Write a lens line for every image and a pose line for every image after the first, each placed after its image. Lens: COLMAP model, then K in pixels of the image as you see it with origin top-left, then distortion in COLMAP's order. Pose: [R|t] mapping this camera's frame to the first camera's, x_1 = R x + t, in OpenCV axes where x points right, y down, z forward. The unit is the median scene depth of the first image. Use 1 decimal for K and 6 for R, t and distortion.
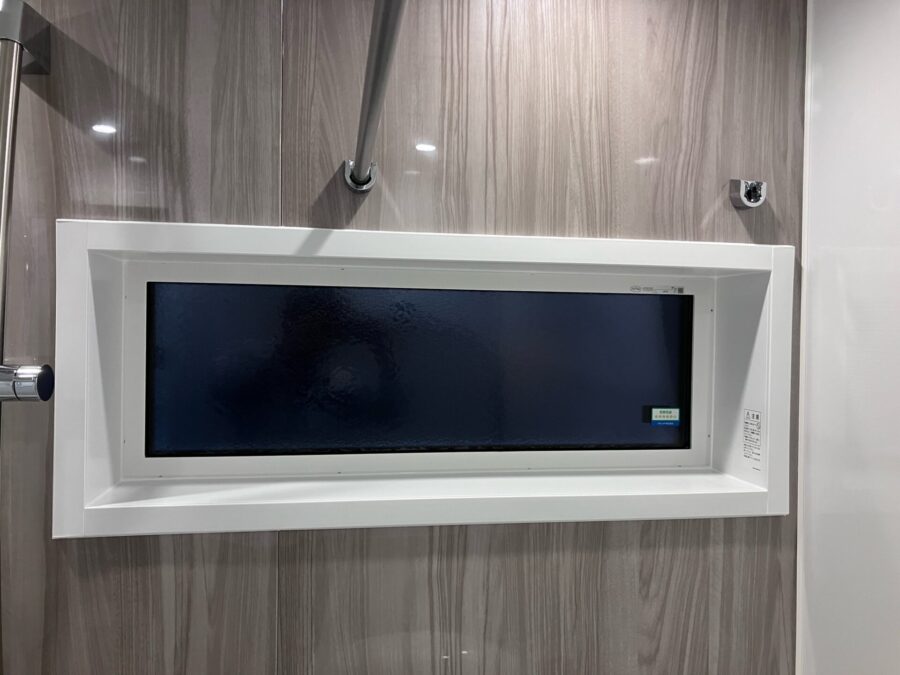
lens RADIAL K [[731.5, 0, 451.0], [0, 731.5, 336.6], [0, 0, 1]] dist [0.008759, -0.007984]
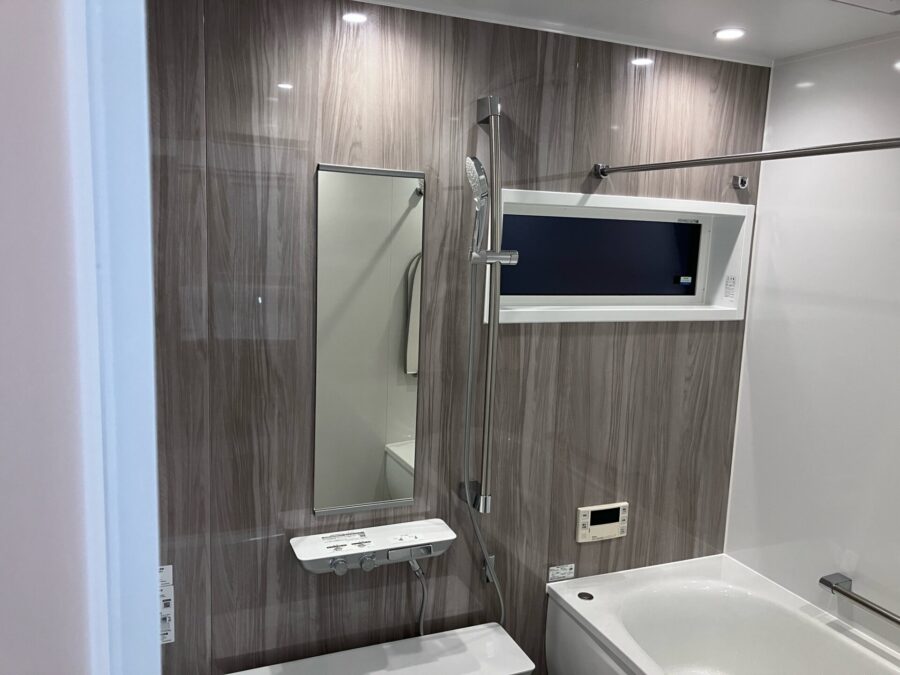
lens RADIAL K [[731.5, 0, 450.5], [0, 731.5, 336.6], [0, 0, 1]] dist [0.008759, -0.007984]
pose [[0.972851, -0.007478, 0.231313, -1.044816], [-0.024309, 0.990647, 0.134264, 0.000870], [-0.230153, -0.136242, 0.963570, -1.113824]]
